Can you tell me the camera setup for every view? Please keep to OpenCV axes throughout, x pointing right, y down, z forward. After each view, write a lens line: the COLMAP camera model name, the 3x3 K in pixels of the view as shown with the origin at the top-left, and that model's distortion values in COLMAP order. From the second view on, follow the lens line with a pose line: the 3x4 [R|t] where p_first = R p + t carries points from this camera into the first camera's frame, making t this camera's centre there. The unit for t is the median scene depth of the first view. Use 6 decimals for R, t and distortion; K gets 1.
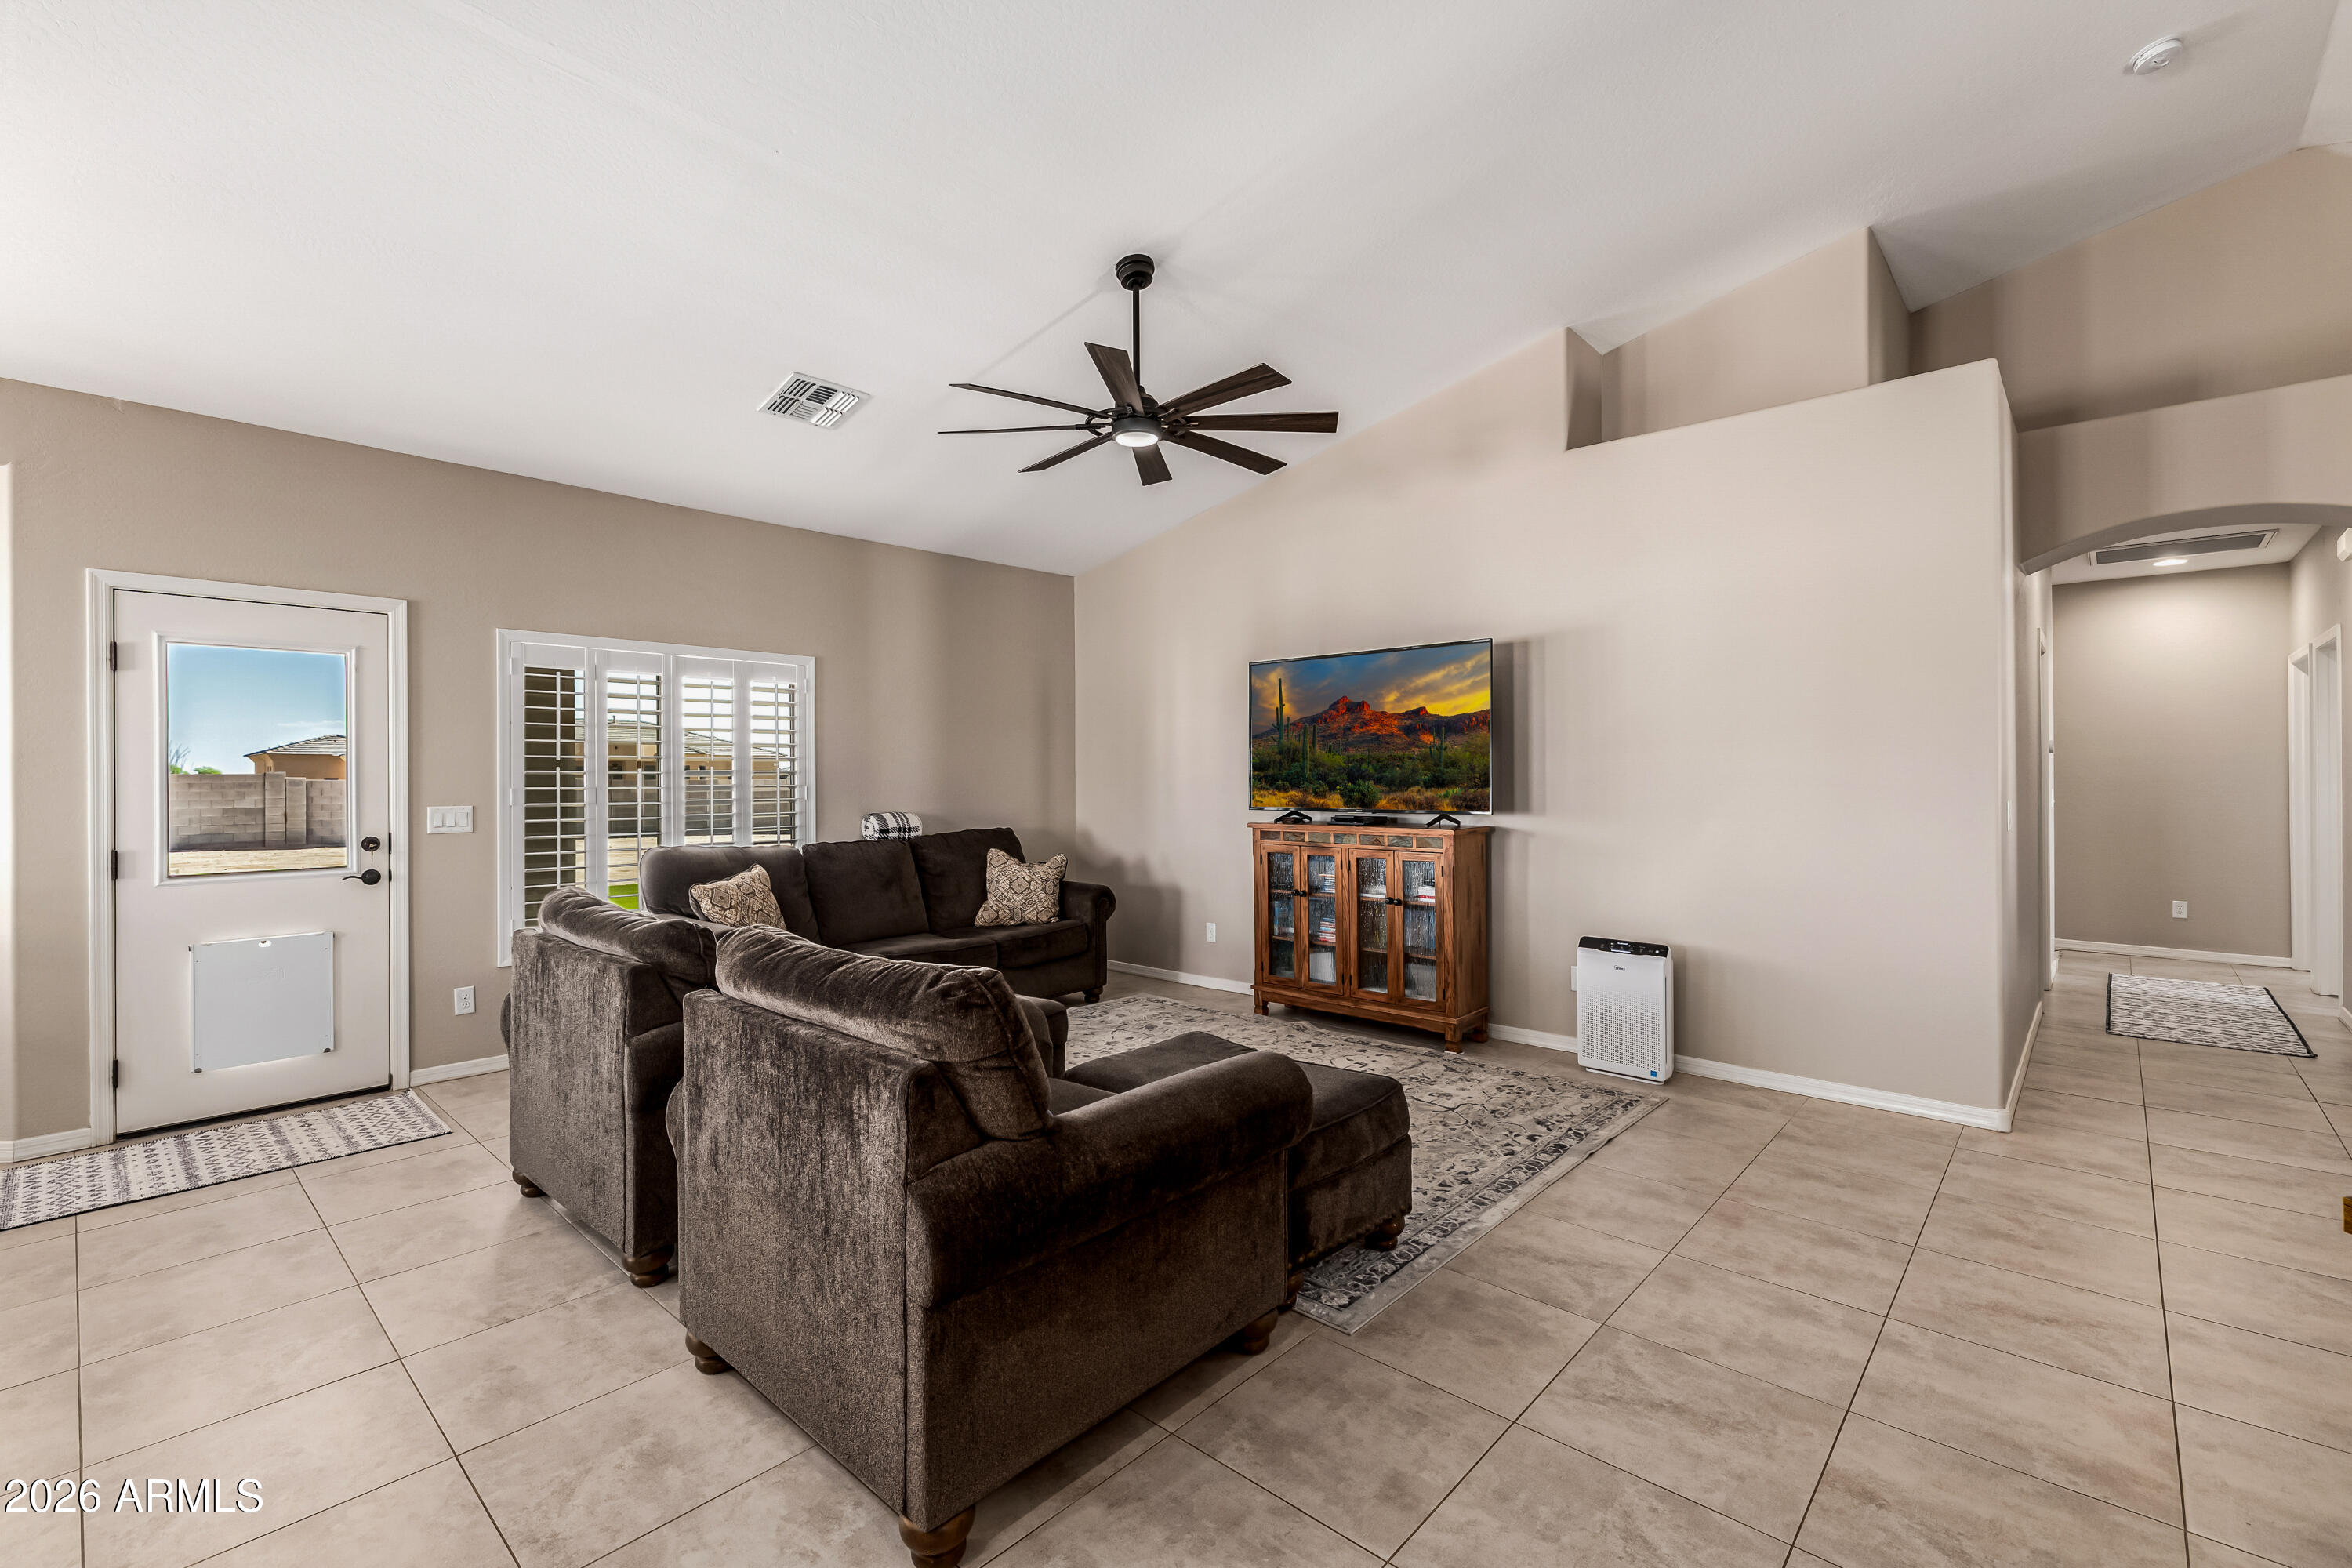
lens RADIAL K [[1023.2, 0, 1173.5], [0, 1023.2, 769.9], [0, 0, 1]] dist [0.000904, 0.000228]
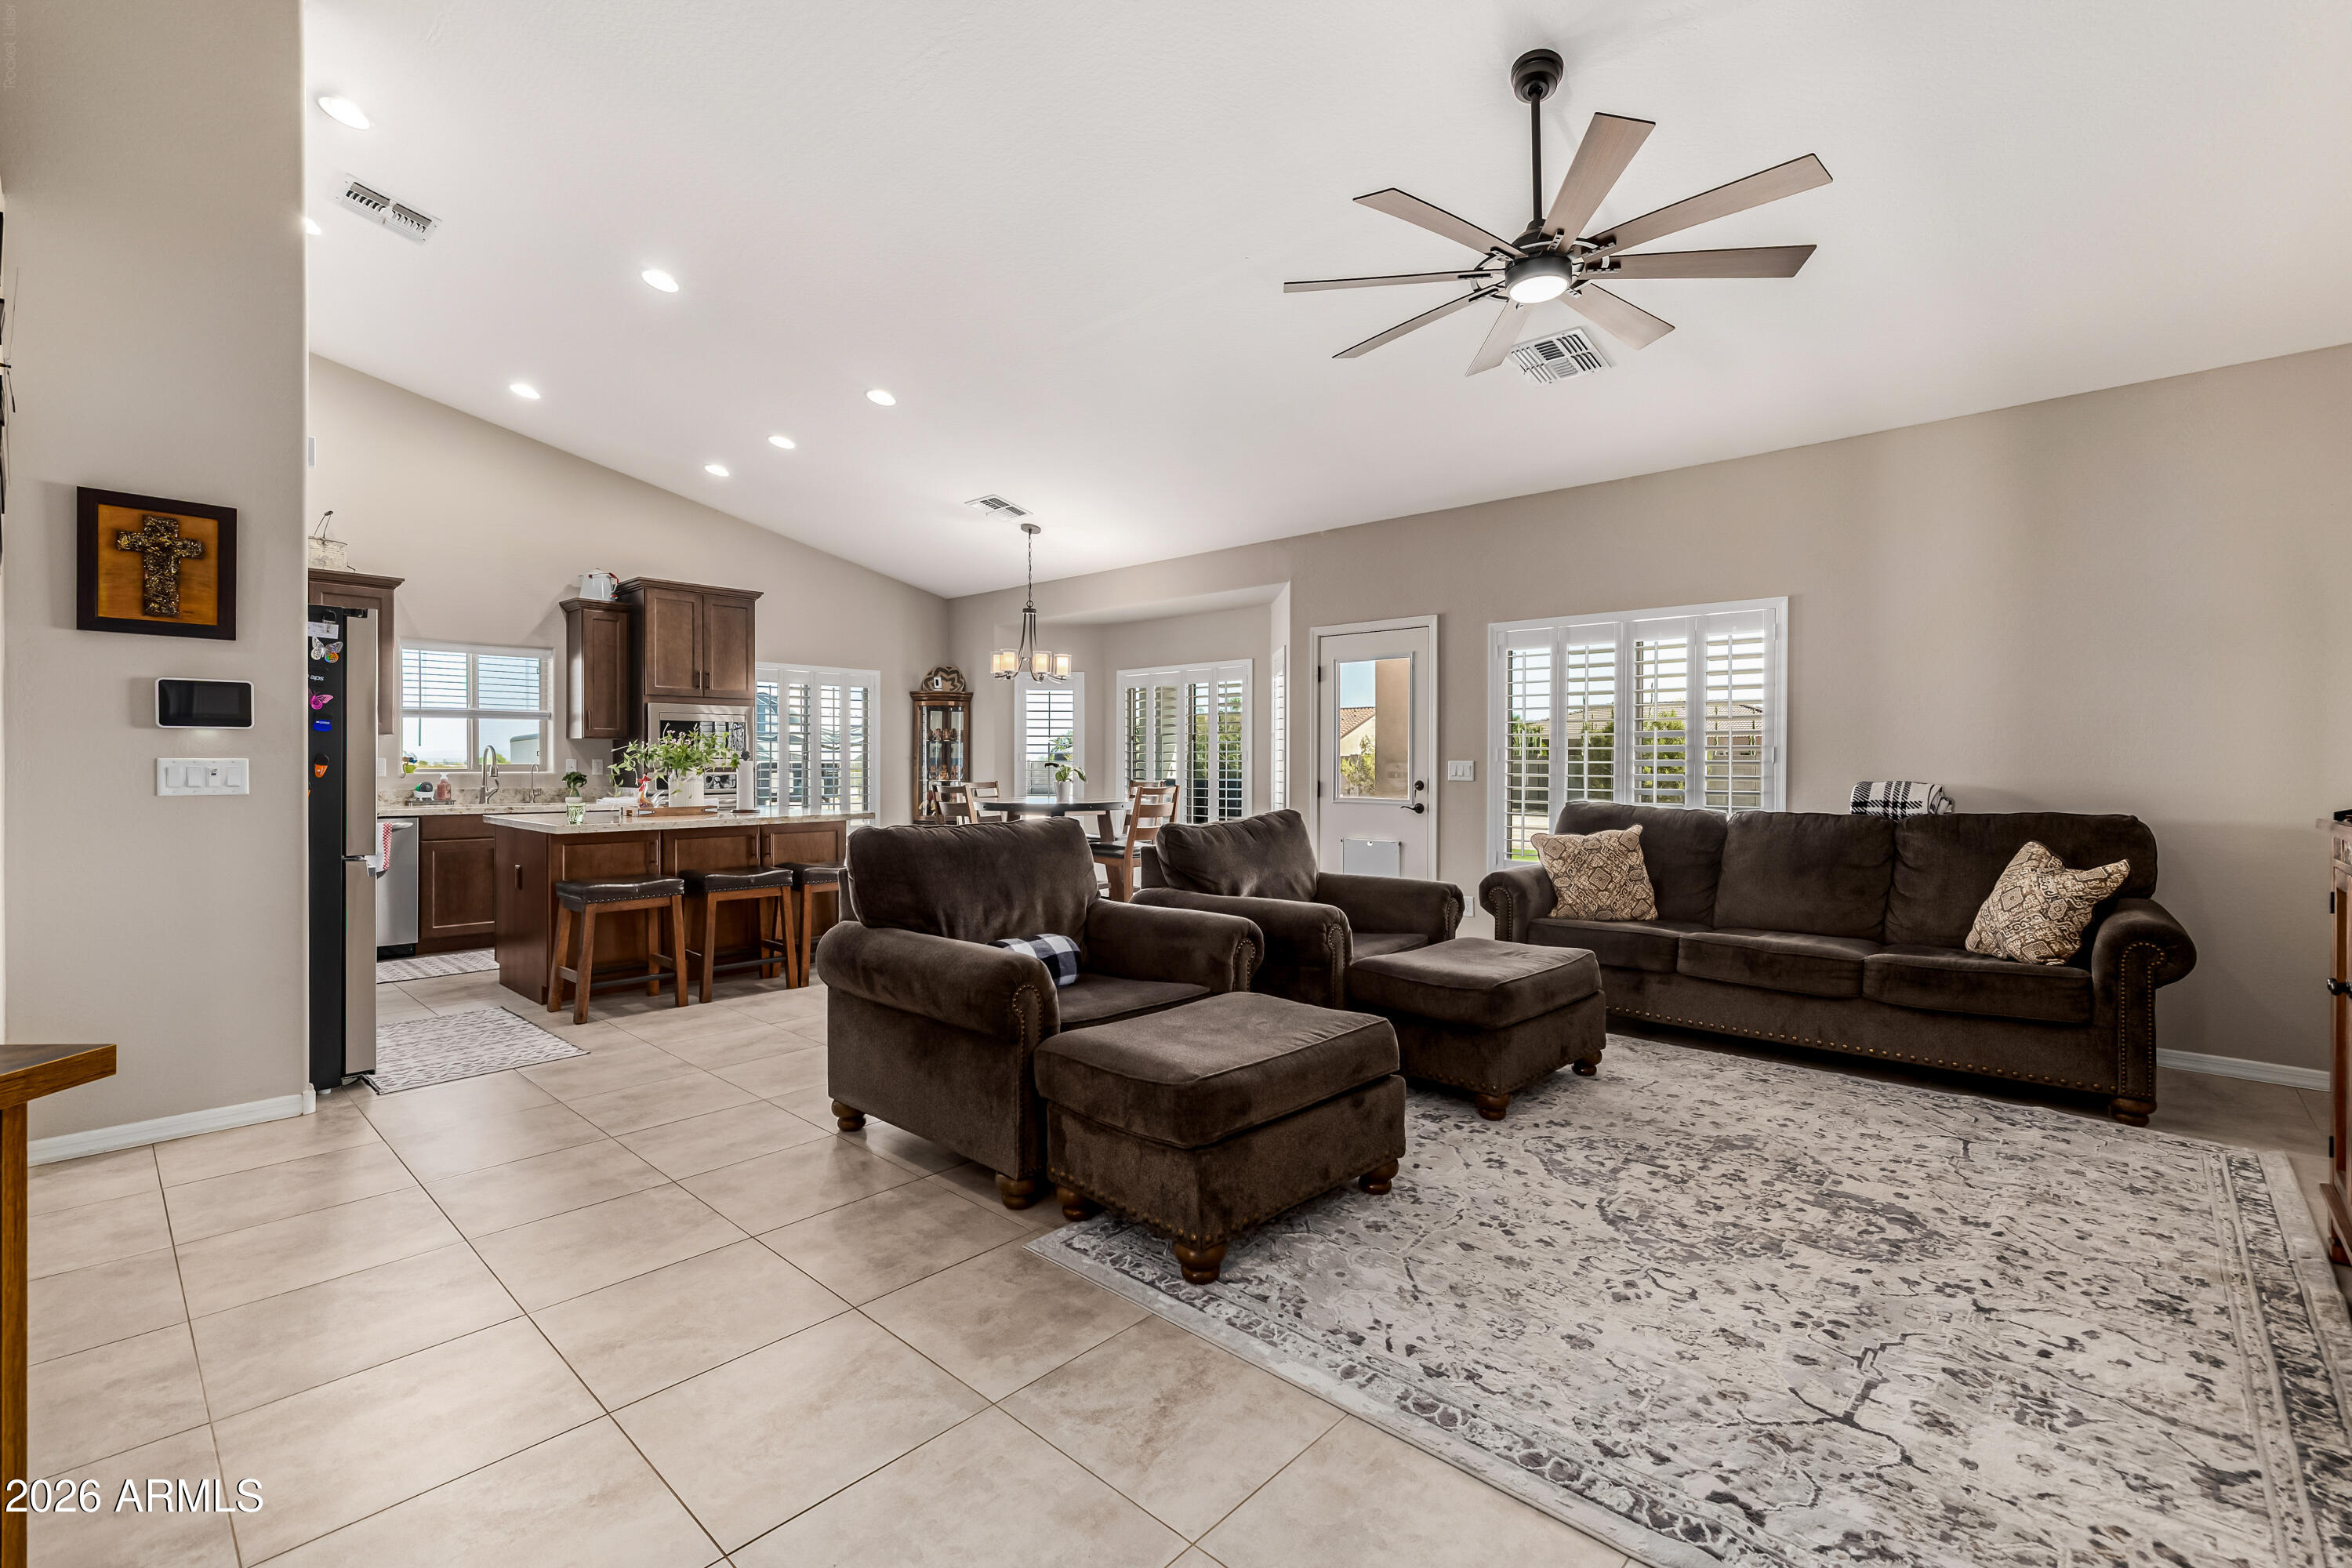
lens RADIAL K [[1023.2, 0, 1173.5], [0, 1023.2, 769.9], [0, 0, 1]] dist [0.000904, 0.000228]
pose [[-0.005821, 0.012180, -0.999909, 0.682232], [0.002402, 0.999923, 0.012166, 0.031265], [0.999980, -0.002331, -0.005849, 0.656766]]
